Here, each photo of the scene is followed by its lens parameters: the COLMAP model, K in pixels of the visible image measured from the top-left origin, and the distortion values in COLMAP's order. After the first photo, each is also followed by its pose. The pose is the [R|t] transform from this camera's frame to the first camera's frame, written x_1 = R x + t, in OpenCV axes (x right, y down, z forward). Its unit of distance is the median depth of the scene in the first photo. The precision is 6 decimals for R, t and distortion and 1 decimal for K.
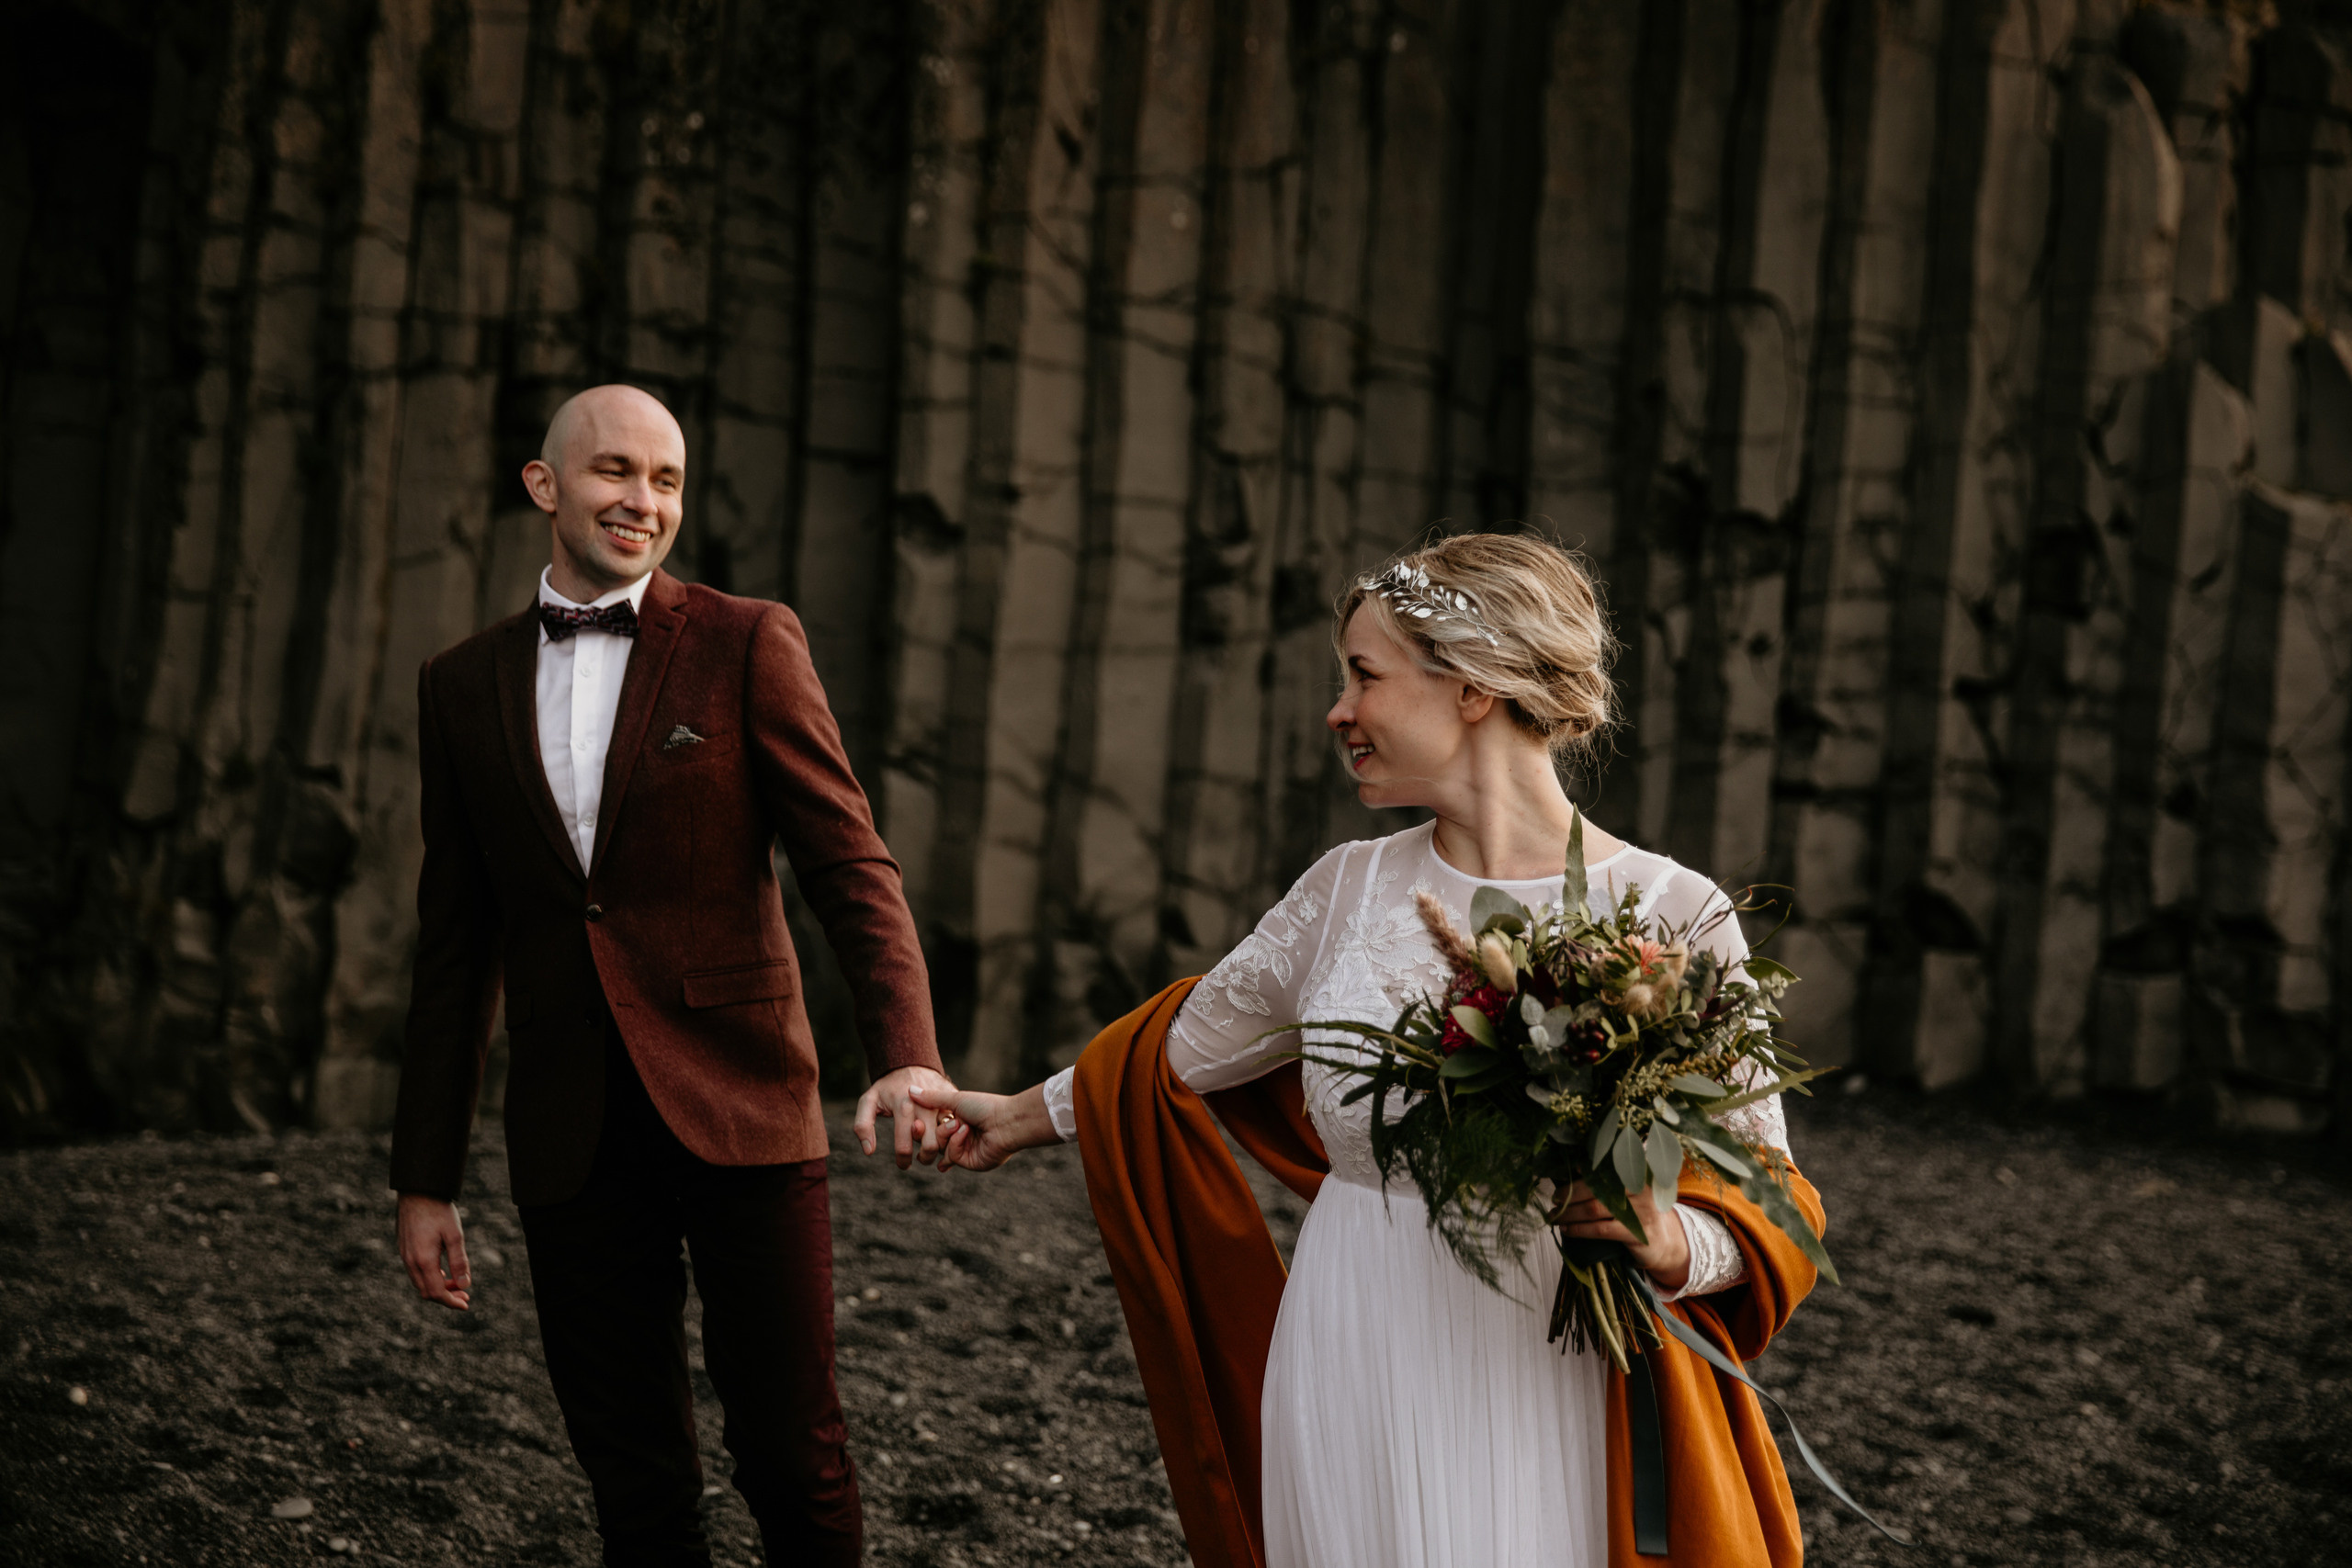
lens RADIAL K [[3373.9, 0, 1181.8], [0, 3373.9, 787.8], [0, 0, 1]] dist [0.162654, 0.033450]
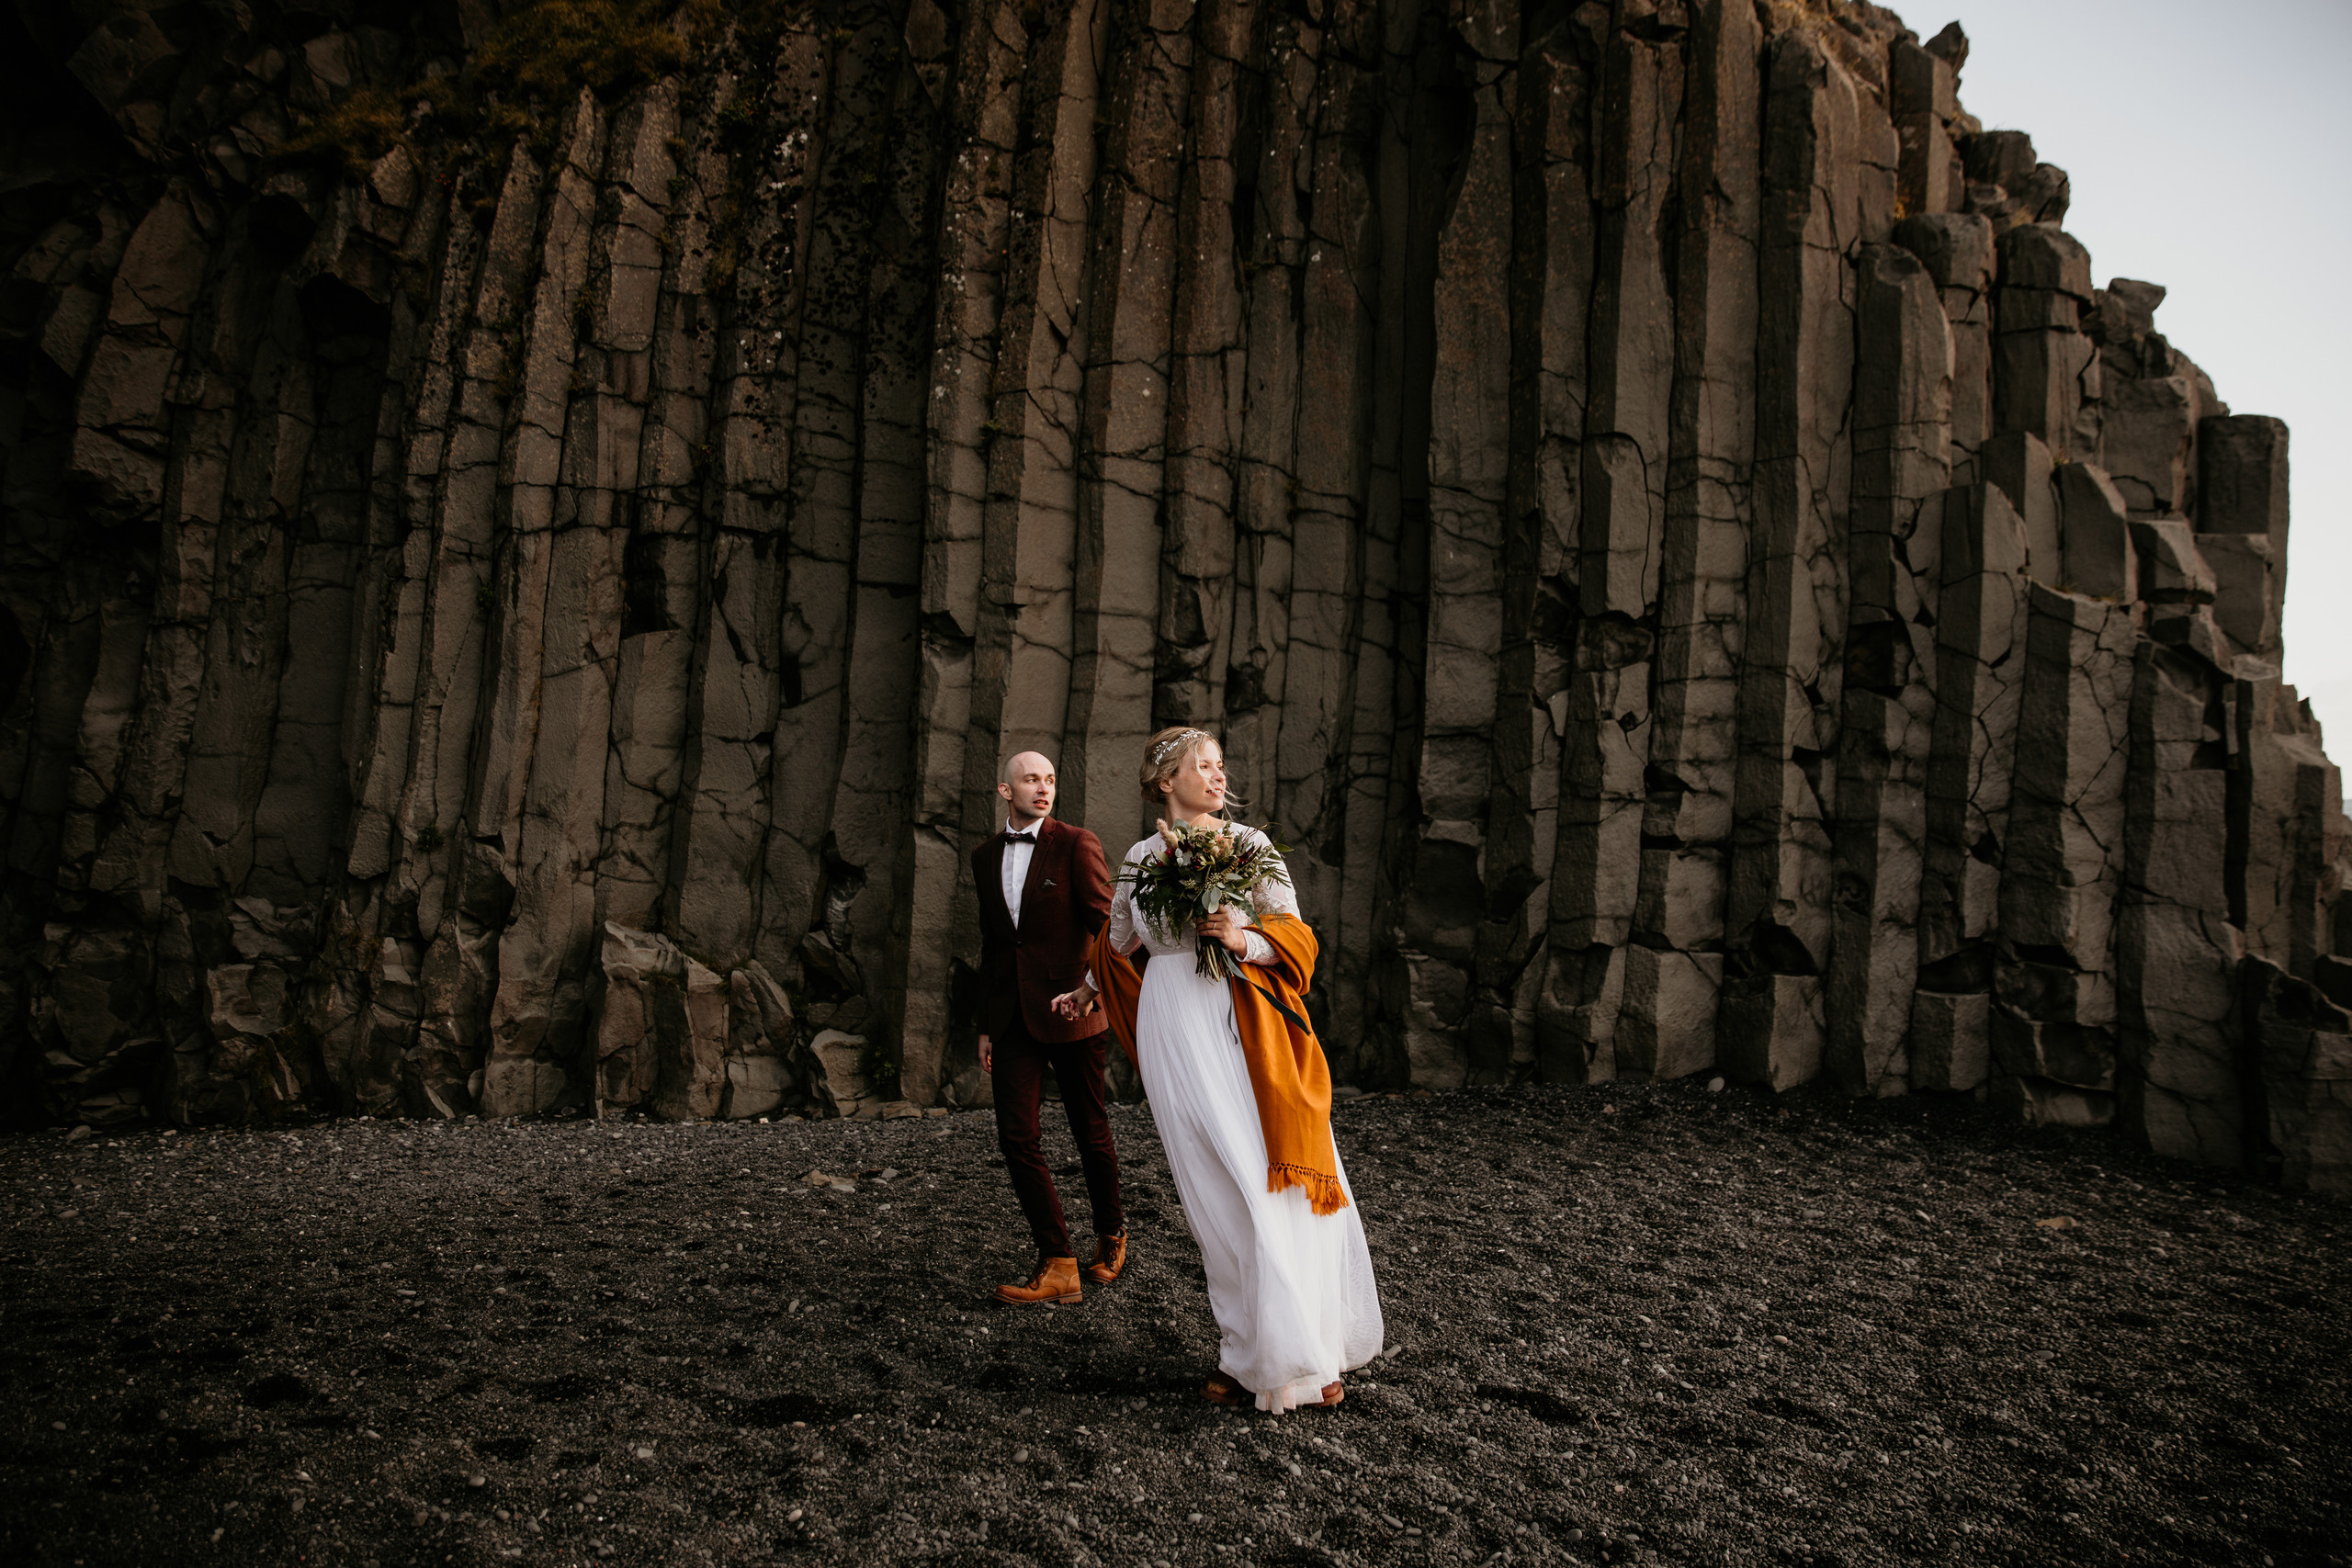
lens RADIAL K [[1592.9, 0, 1177.1], [0, 1592.9, 783.6], [0, 0, 1]] dist [-0.107458, 0.084347]
pose [[0.999873, -0.011716, -0.010815, 0.015315], [0.011396, 0.999508, -0.029217, -0.005056], [0.011152, 0.029090, 0.999515, 0.417160]]
